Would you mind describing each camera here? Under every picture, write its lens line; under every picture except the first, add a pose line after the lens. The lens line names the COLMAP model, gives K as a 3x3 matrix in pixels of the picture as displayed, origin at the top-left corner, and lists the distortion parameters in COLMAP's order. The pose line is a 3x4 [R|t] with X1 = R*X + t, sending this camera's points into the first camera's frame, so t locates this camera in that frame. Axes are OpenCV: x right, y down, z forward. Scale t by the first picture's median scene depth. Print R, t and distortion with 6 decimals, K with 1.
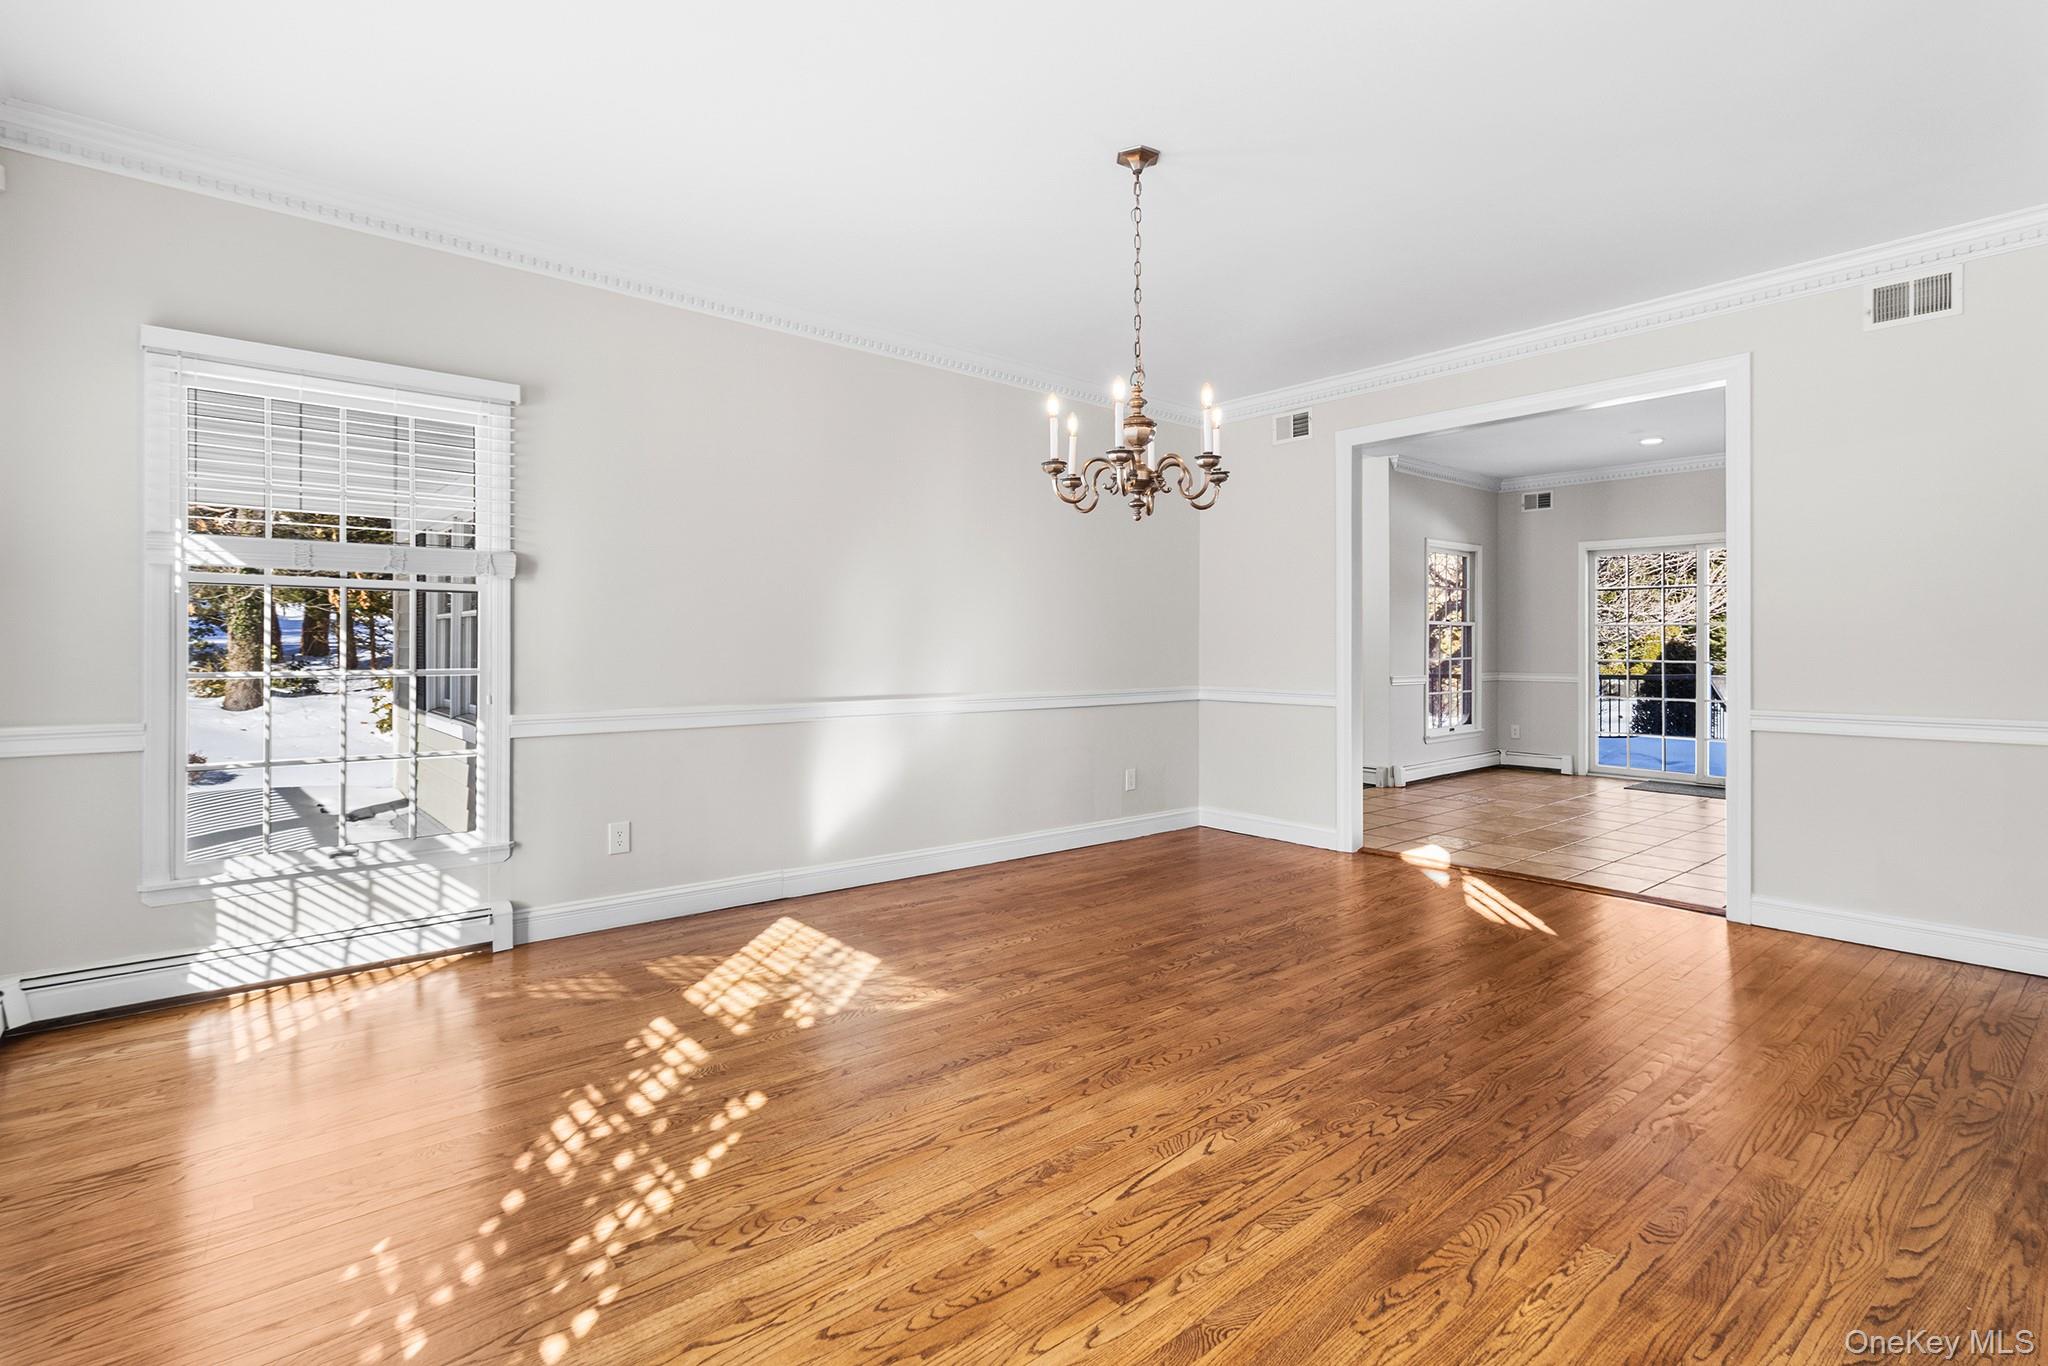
lens RADIAL K [[970.5, 0, 1047.1], [0, 970.5, 645.4], [0, 0, 1]] dist [0.010877, 0.000519]
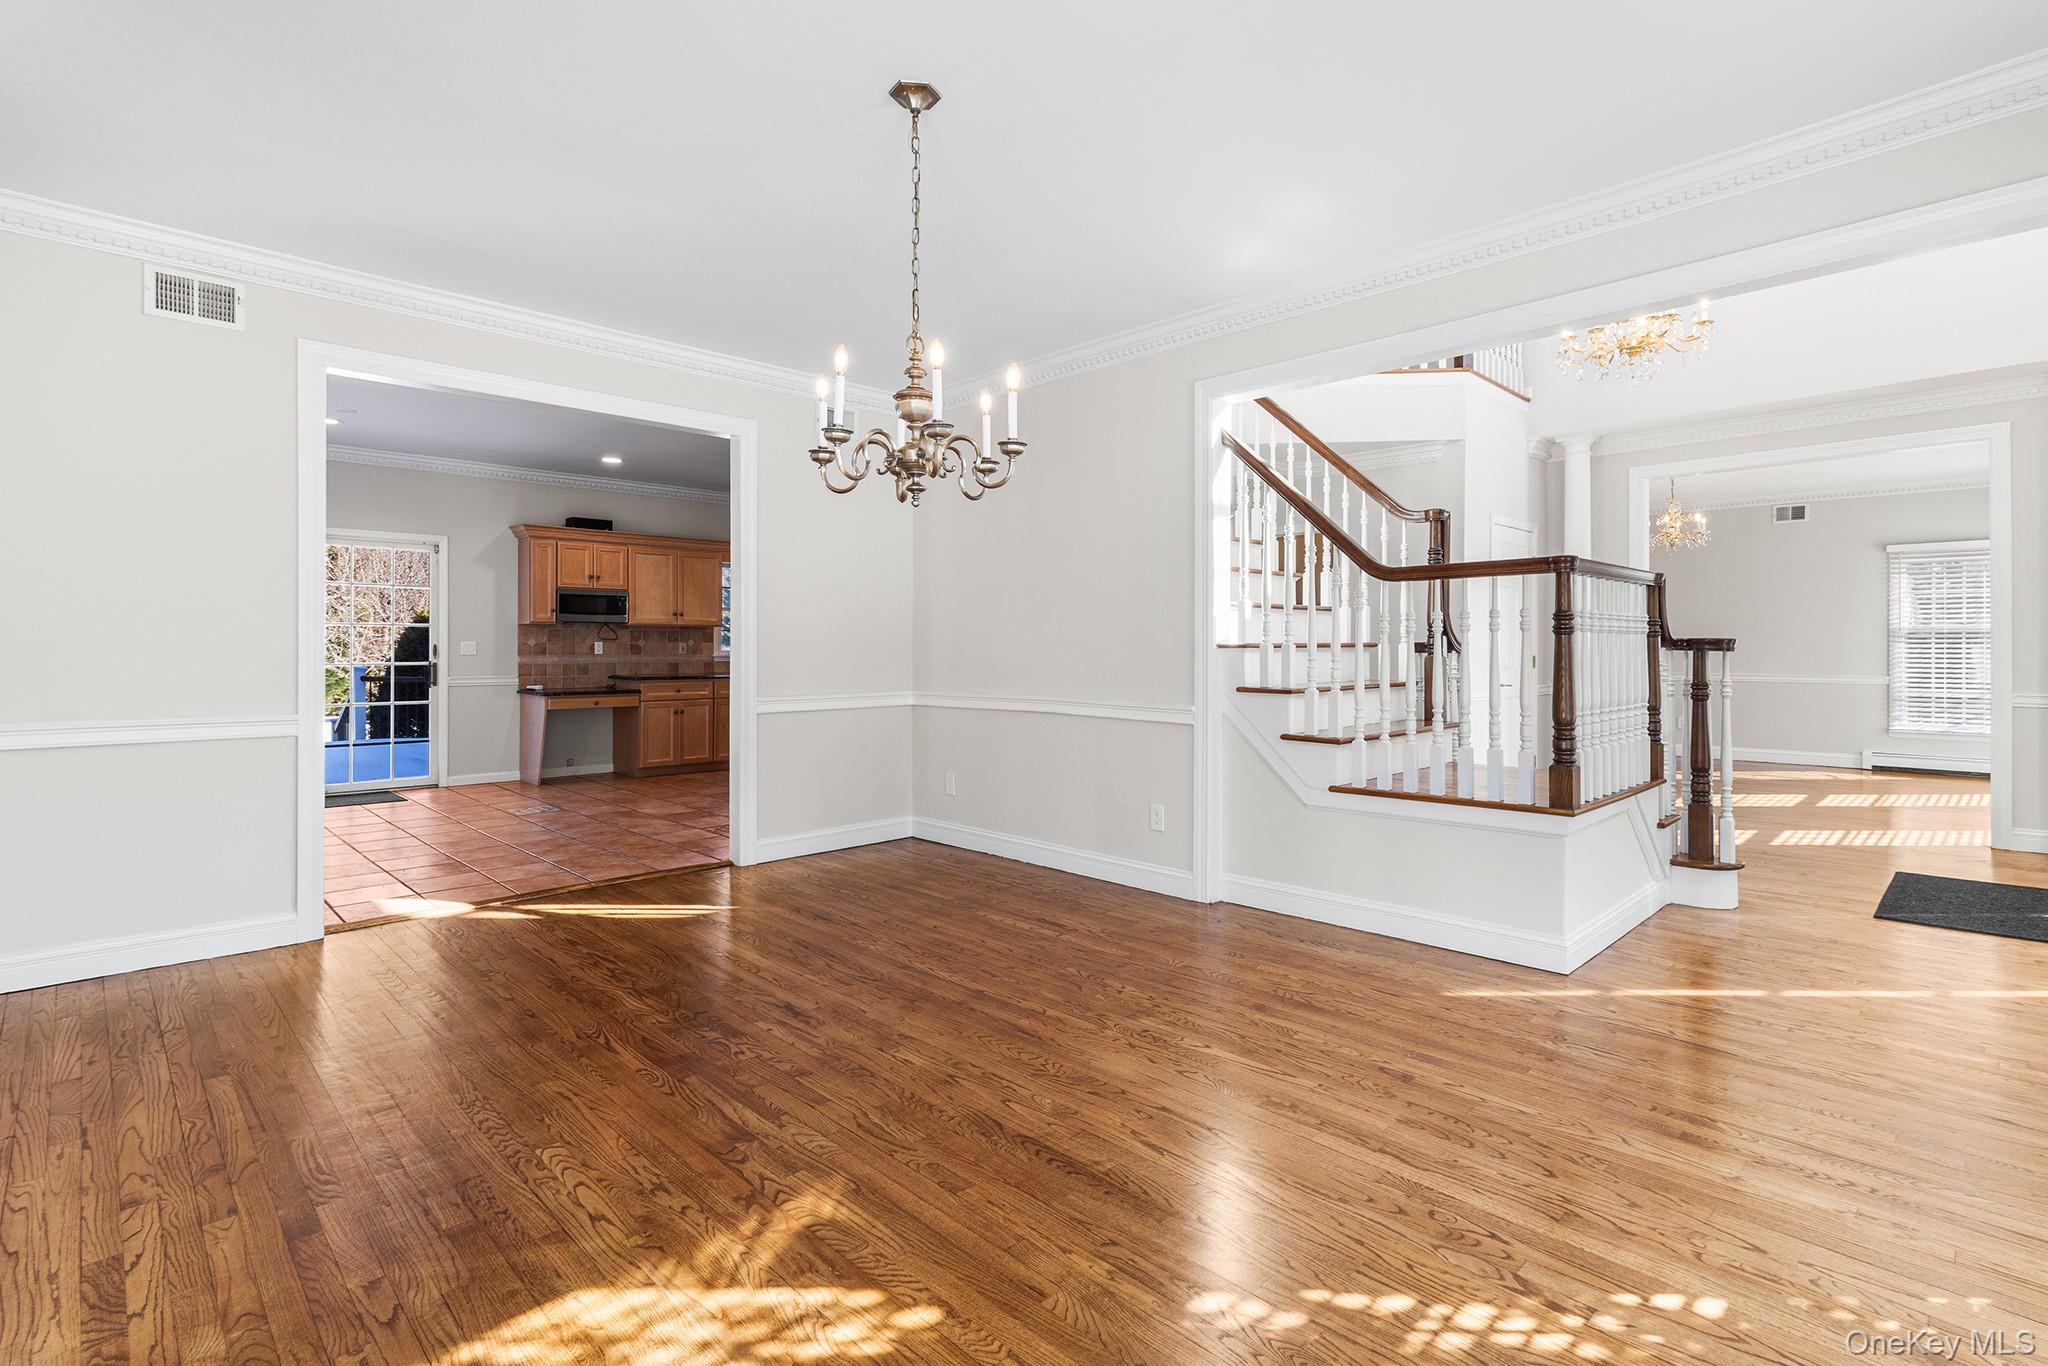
lens RADIAL K [[970.5, 0, 1063.7], [0, 970.5, 633.2], [0, 0, 1]] dist [0.010877, 0.000519]
pose [[-0.067388, 0.013922, 0.997630, -0.938183], [-0.002082, 0.999898, -0.014095, -0.002261], [-0.997725, -0.003027, -0.067353, 1.087017]]
